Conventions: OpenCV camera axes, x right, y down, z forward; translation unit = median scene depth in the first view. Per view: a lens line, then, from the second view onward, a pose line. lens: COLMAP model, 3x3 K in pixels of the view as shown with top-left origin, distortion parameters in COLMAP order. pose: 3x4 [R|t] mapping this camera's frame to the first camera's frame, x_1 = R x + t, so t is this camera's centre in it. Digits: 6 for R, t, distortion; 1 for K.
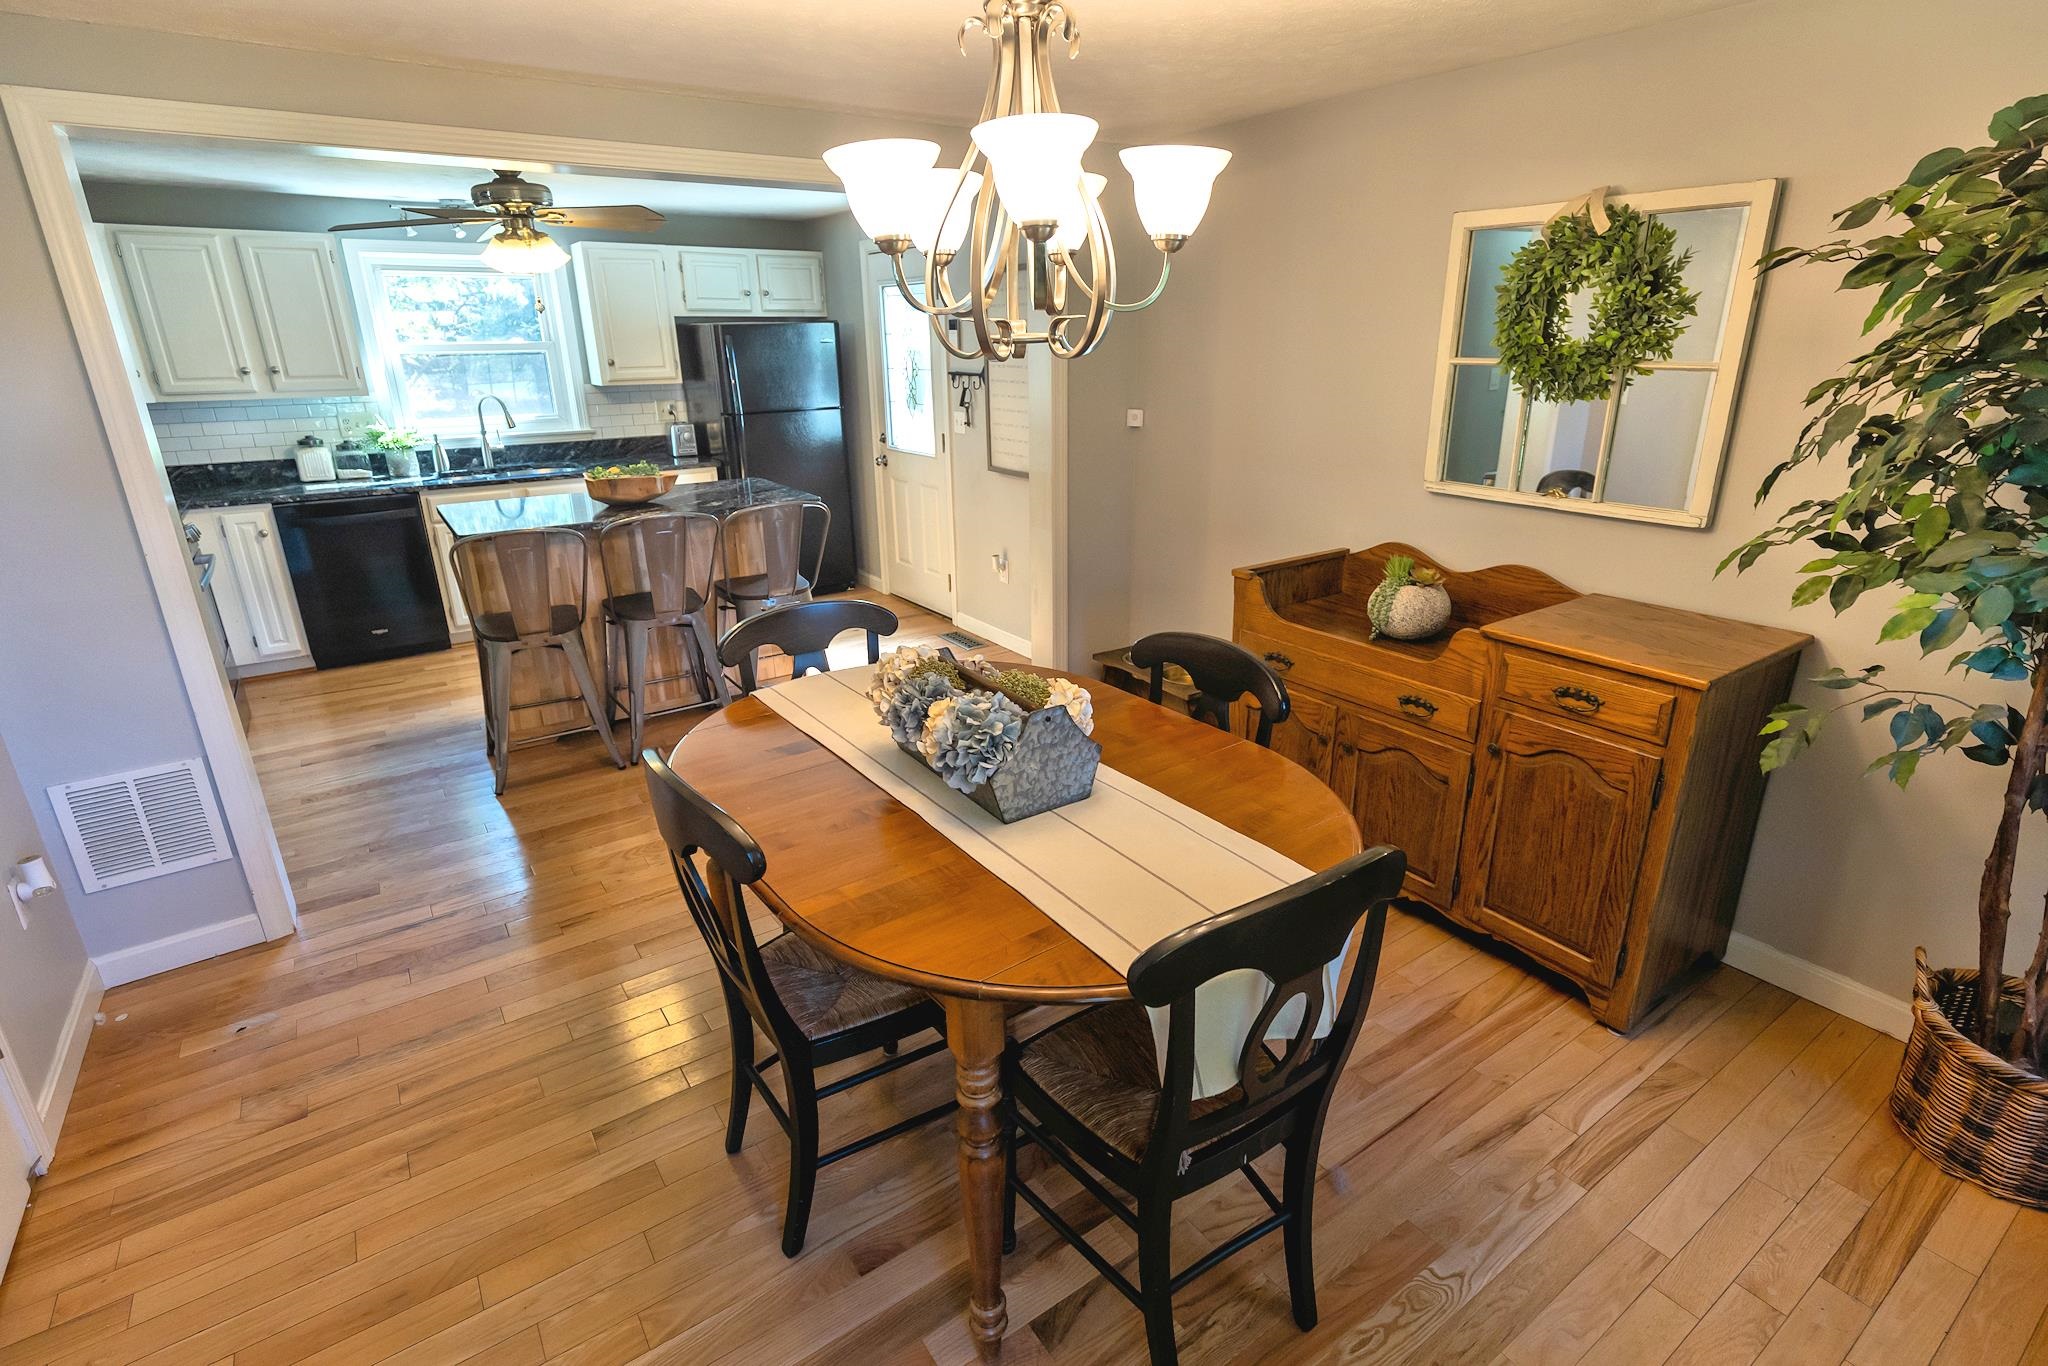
lens RADIAL K [[966.7, 0, 1016.5], [0, 966.7, 659.9], [0, 0, 1]] dist [0.024188, -0.004512]
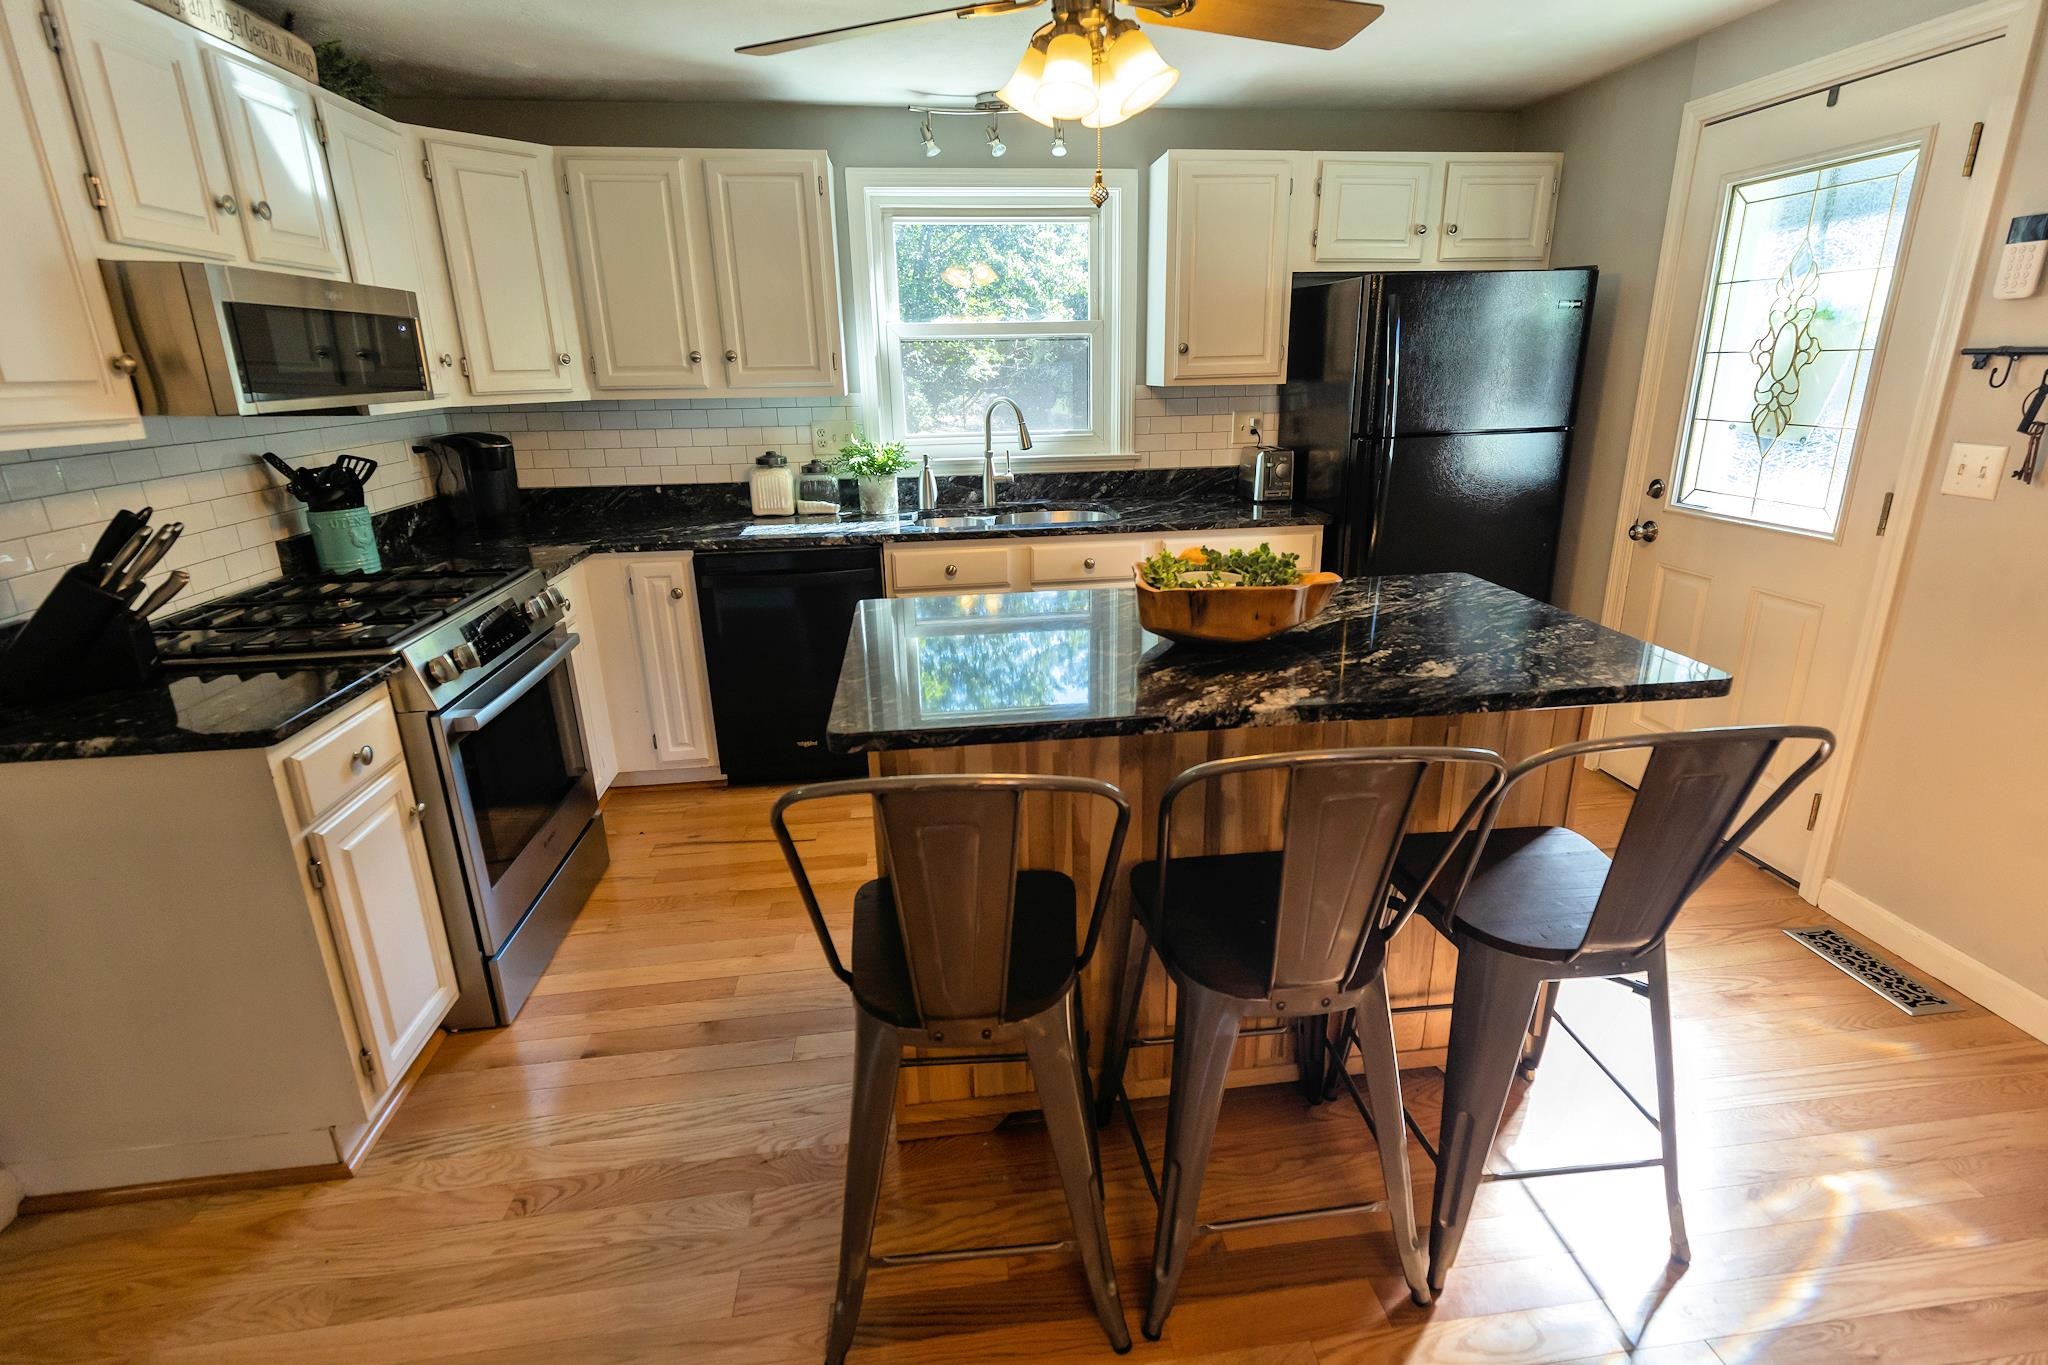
lens RADIAL K [[966.7, 0, 1037.0], [0, 966.7, 647.4], [0, 0, 1]] dist [0.024188, -0.004512]
pose [[0.887248, 0.127993, -0.443180, -0.209128], [-0.141908, 0.989878, 0.001783, -0.109585], [0.438923, 0.061309, 0.896431, 0.433845]]
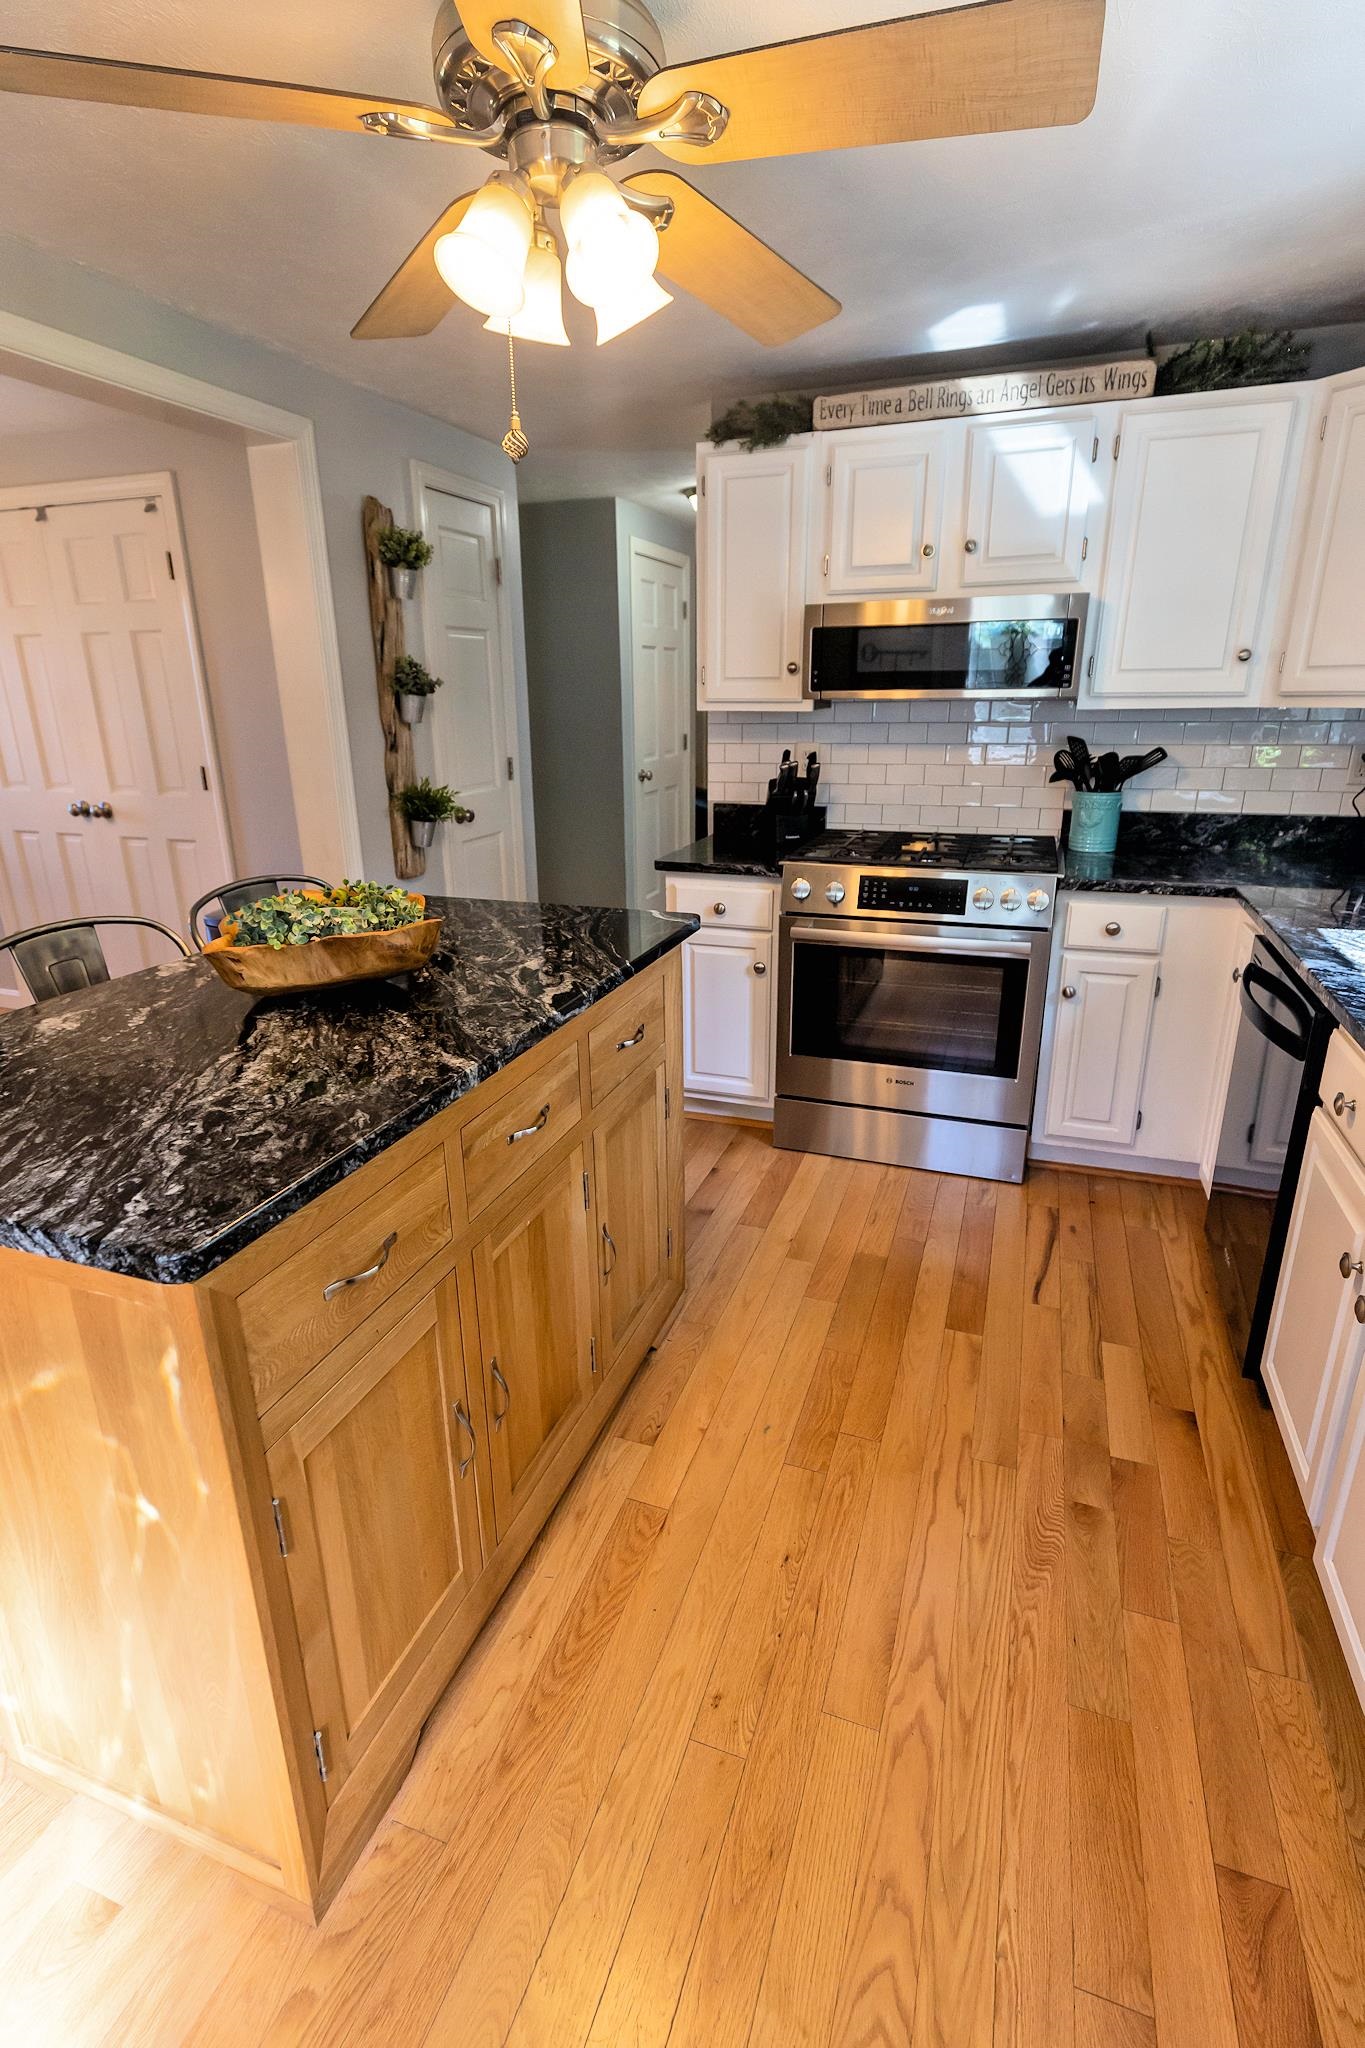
lens RADIAL K [[966.7, 0, 662.7], [0, 966.7, 999.2], [0, 0, 1]] dist [0.024188, -0.004512]
pose [[-0.818596, 0.197700, -0.539272, -0.224764], [-0.162065, 0.821242, 0.547080, -0.310149], [0.551031, 0.535235, -0.640225, 1.048492]]
